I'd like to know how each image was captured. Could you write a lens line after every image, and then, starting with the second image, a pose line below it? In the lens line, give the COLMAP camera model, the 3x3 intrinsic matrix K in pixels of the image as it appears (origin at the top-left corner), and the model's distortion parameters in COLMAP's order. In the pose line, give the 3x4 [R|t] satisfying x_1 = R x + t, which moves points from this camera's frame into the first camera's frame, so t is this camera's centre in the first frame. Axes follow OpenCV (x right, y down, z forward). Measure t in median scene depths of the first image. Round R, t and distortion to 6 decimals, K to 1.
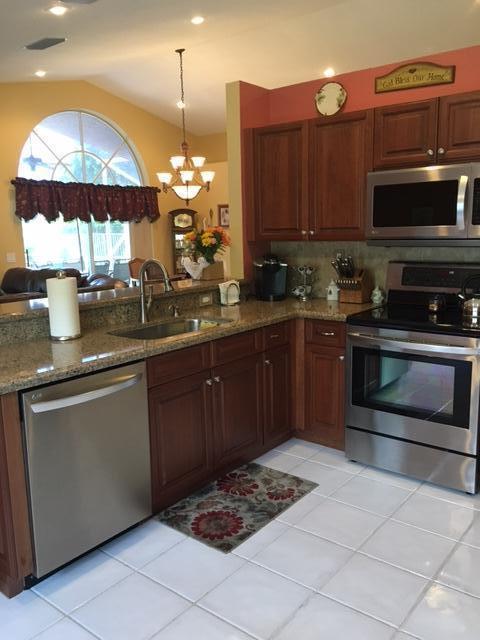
lens RADIAL K [[542.1, 0, 240.0], [0, 542.1, 320.0], [0, 0, 1]] dist [0.052367, -0.001238]
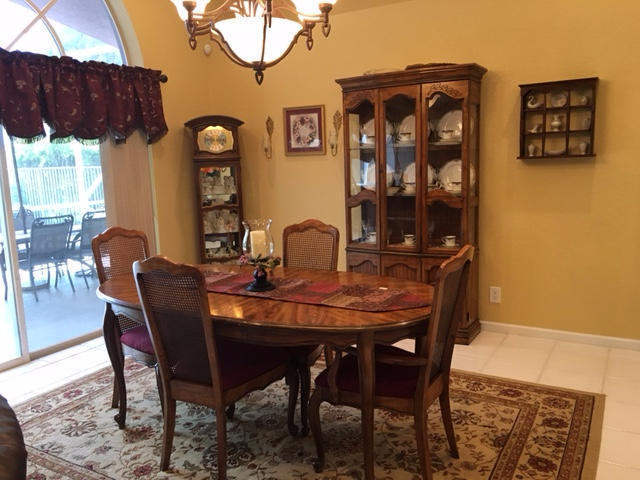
lens RADIAL K [[542.1, 0, 320.0], [0, 542.1, 240.0], [0, 0, 1]] dist [0.052367, -0.001238]
pose [[0.990020, -0.028261, 0.138066, -0.083130], [0.030746, 0.999401, -0.015902, -0.081533], [-0.137533, 0.019988, 0.990295, 0.505358]]
